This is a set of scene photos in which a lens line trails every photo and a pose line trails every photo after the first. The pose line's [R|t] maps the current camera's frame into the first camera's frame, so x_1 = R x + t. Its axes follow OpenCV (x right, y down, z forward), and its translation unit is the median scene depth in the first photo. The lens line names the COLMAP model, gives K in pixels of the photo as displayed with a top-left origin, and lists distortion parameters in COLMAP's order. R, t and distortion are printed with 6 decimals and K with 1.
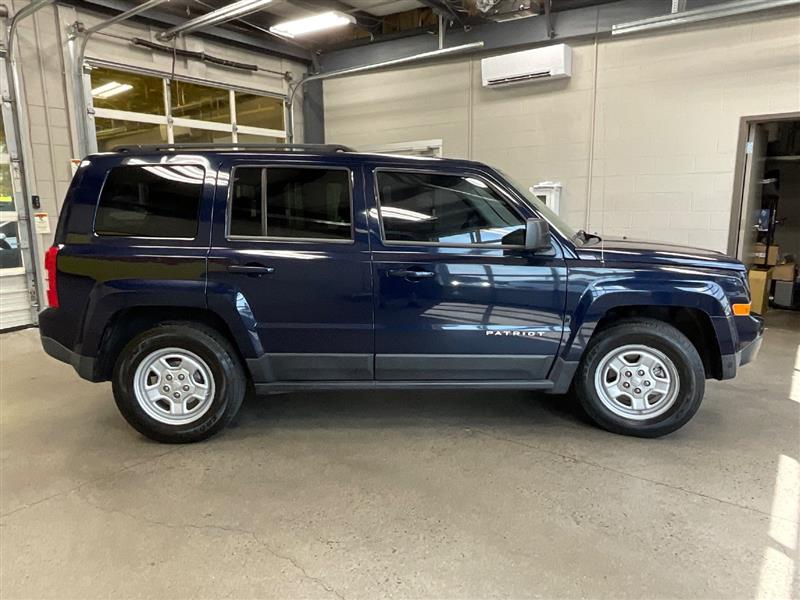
lens RADIAL K [[550.5, 0, 402.3], [0, 550.5, 301.9], [0, 0, 1]] dist [-0.007331, 0.009281]
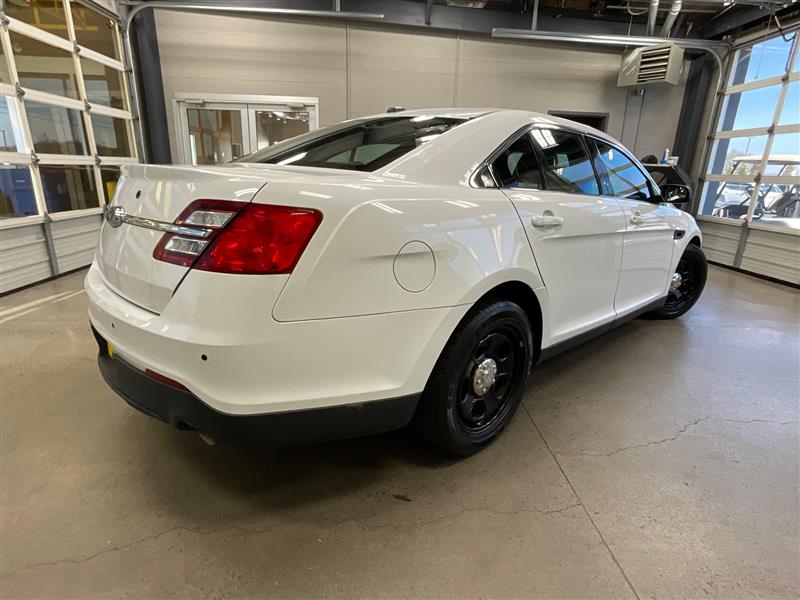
lens RADIAL K [[436.3, 0, 402.8], [0, 436.3, 299.7], [0, 0, 1]] dist [-0.007985, 0.011894]
pose [[0.753695, -0.162701, 0.636767, -0.466226], [0.082921, 0.984672, 0.153446, -0.022772], [-0.651973, -0.062850, 0.755633, 0.234968]]
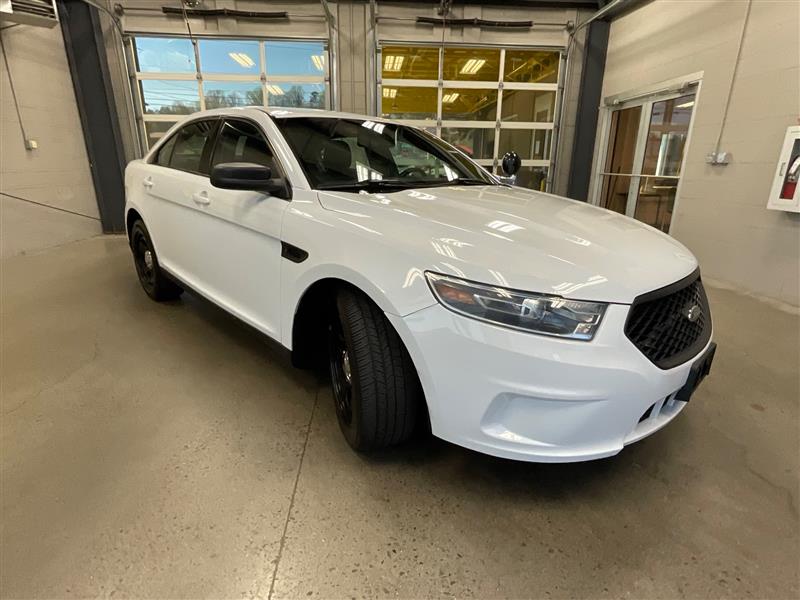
lens RADIAL K [[434.2, 0, 402.4], [0, 434.2, 299.3], [0, 0, 1]] dist [-0.007285, 0.009055]
pose [[0.655753, 0.242336, -0.715025, 0.353418], [-0.153618, 0.970100, 0.187901, -0.027148], [0.739181, -0.013376, 0.673374, 0.274942]]
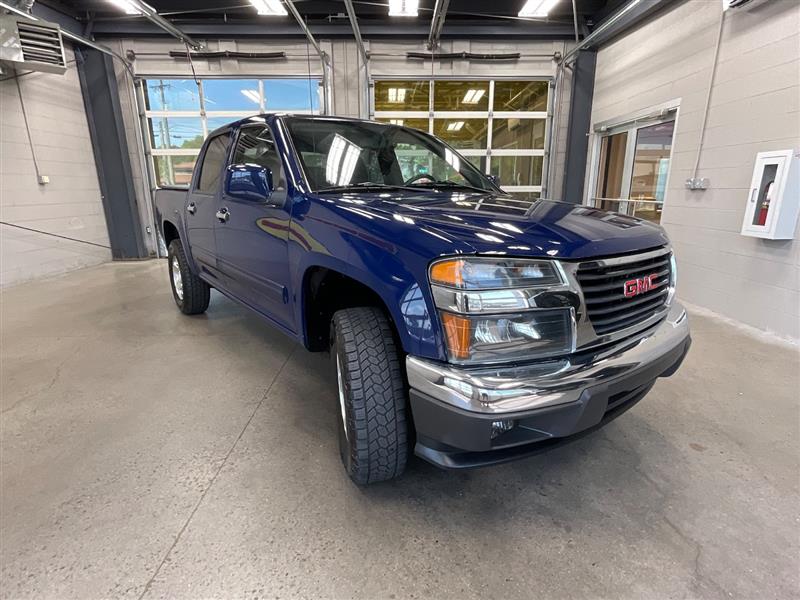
lens RADIAL K [[425.2, 0, 402.1], [0, 425.2, 300.6], [0, 0, 1]] dist [-0.013618, 0.015736]
pose [[0.616070, 0.210723, -0.758982, 0.393652], [-0.145519, 0.977414, 0.153250, -0.046878], [0.774133, 0.016034, 0.632820, 0.333952]]
